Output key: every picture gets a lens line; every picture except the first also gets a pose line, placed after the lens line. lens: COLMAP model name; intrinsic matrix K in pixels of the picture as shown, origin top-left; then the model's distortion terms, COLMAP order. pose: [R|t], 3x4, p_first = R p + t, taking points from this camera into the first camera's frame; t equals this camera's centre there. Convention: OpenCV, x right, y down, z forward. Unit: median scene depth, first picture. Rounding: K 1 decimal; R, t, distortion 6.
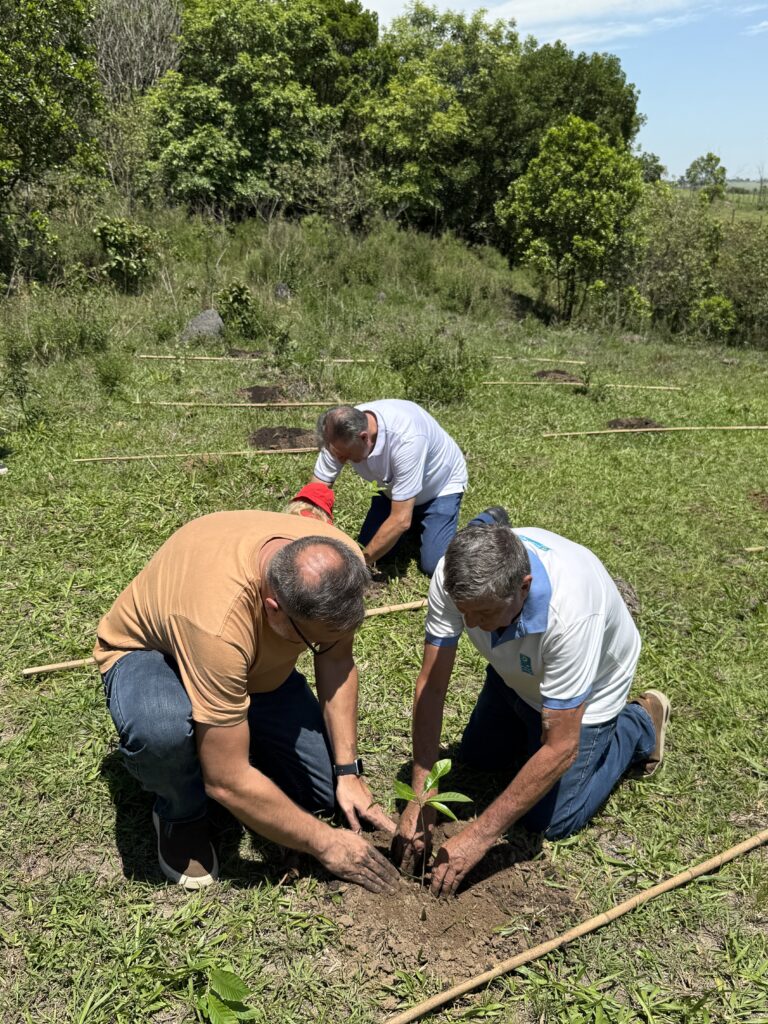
lens RADIAL K [[1003.4, 0, 384.0], [0, 1003.4, 512.0], [0, 0, 1]] dist [-0.001469, -0.006214]
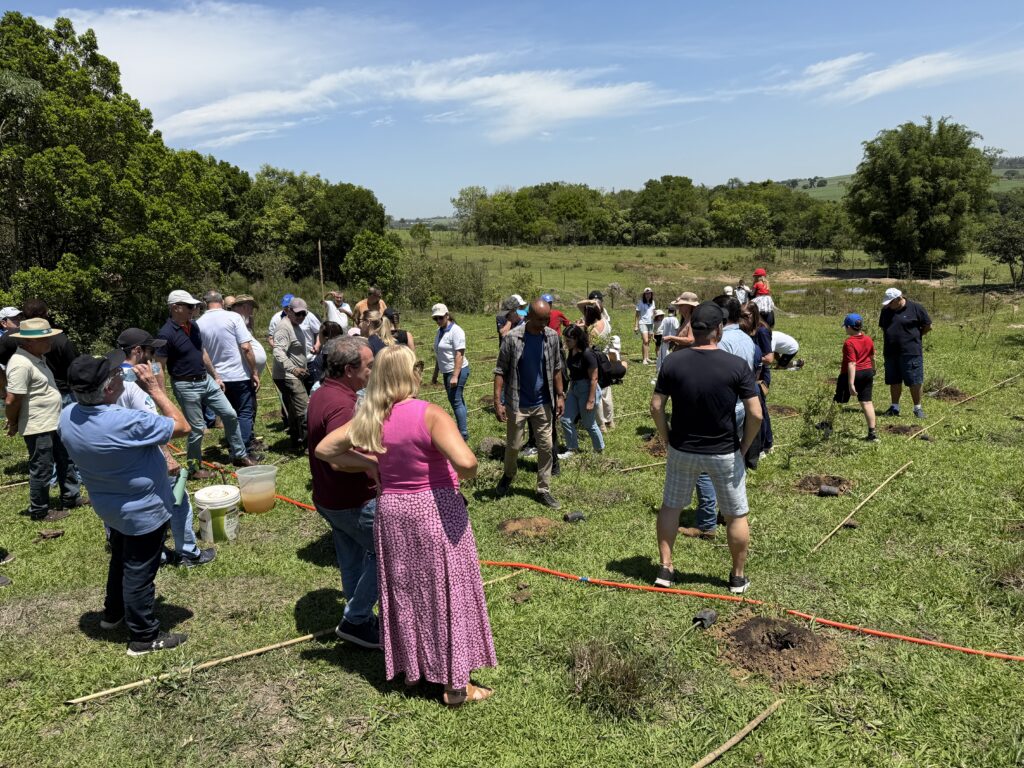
lens RADIAL K [[723.2, 0, 512.0], [0, 723.2, 384.0], [0, 0, 1]] dist [0.020610, -0.021175]
pose [[0.911171, -0.140569, 0.387309, -0.159788], [0.179030, 0.981702, -0.064884, 0.112707], [-0.371101, 0.128461, 0.919664, -0.509296]]
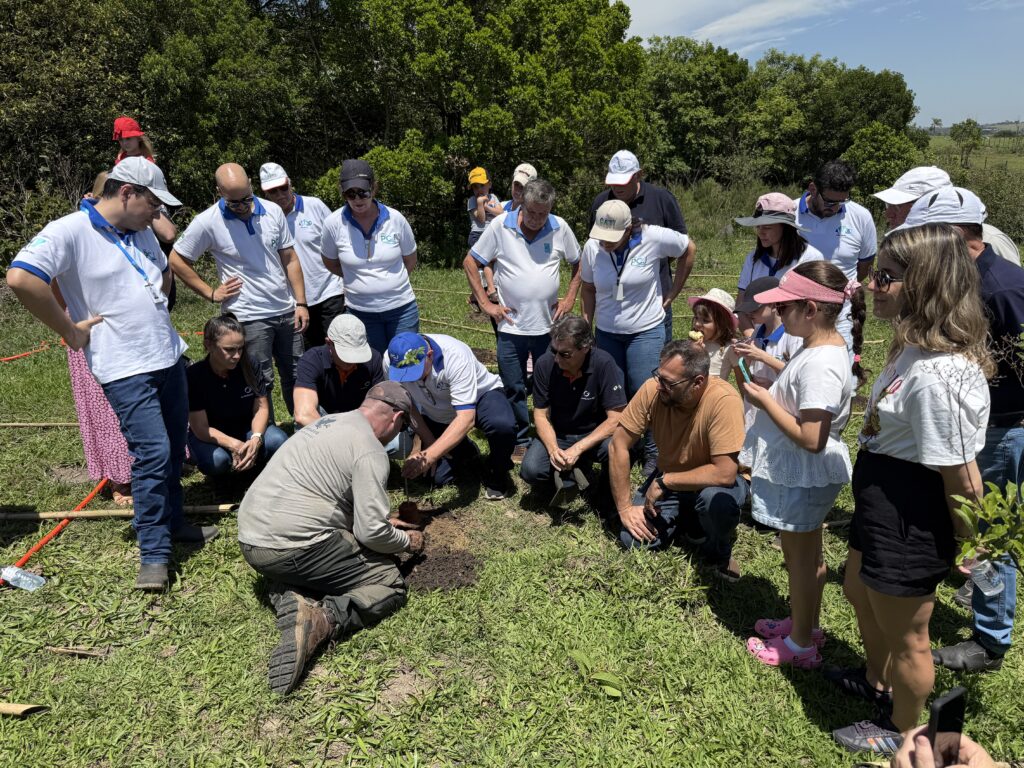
lens RADIAL K [[727.6, 0, 512.0], [0, 727.6, 384.0], [0, 0, 1]] dist [0.004586, -0.007170]
pose [[0.967497, 0.017449, -0.252278, -0.078937], [-0.019641, 0.999788, -0.006174, 0.080852], [0.252117, 0.010928, 0.967635, -0.330445]]
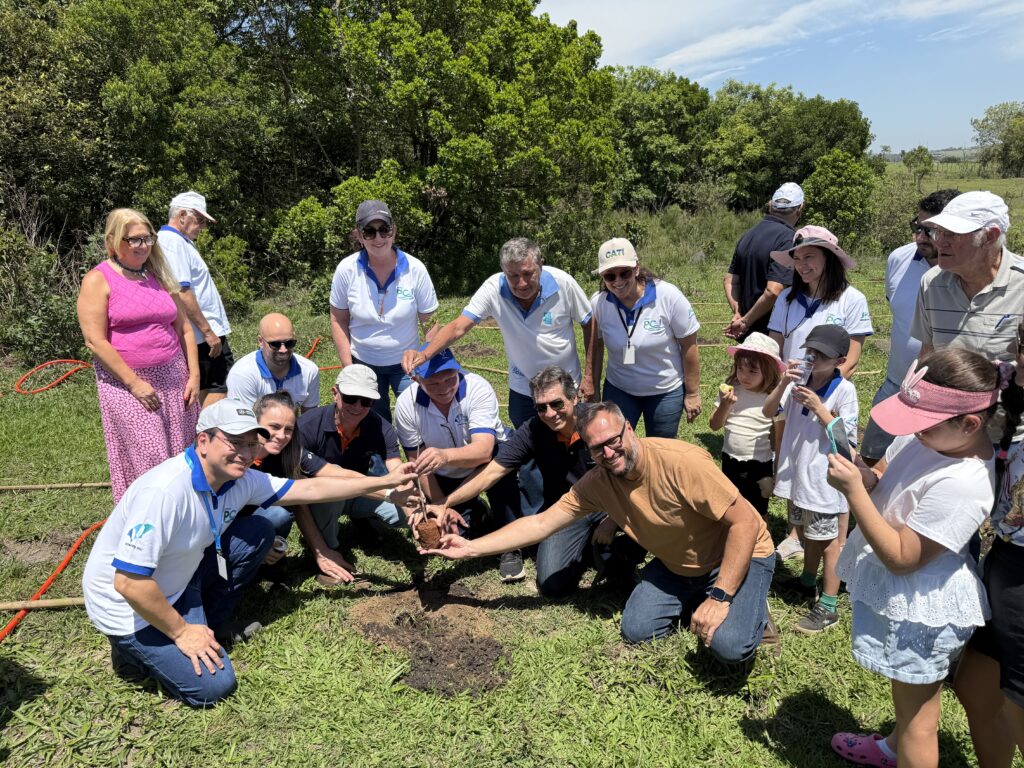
lens RADIAL K [[723.2, 0, 512.0], [0, 723.2, 384.0], [0, 0, 1]] dist [0.020610, -0.021175]
pose [[0.978271, -0.006611, -0.207224, -0.090116], [-0.001505, 0.999239, -0.038983, 0.075534], [0.207324, 0.038448, 0.977517, -0.320619]]
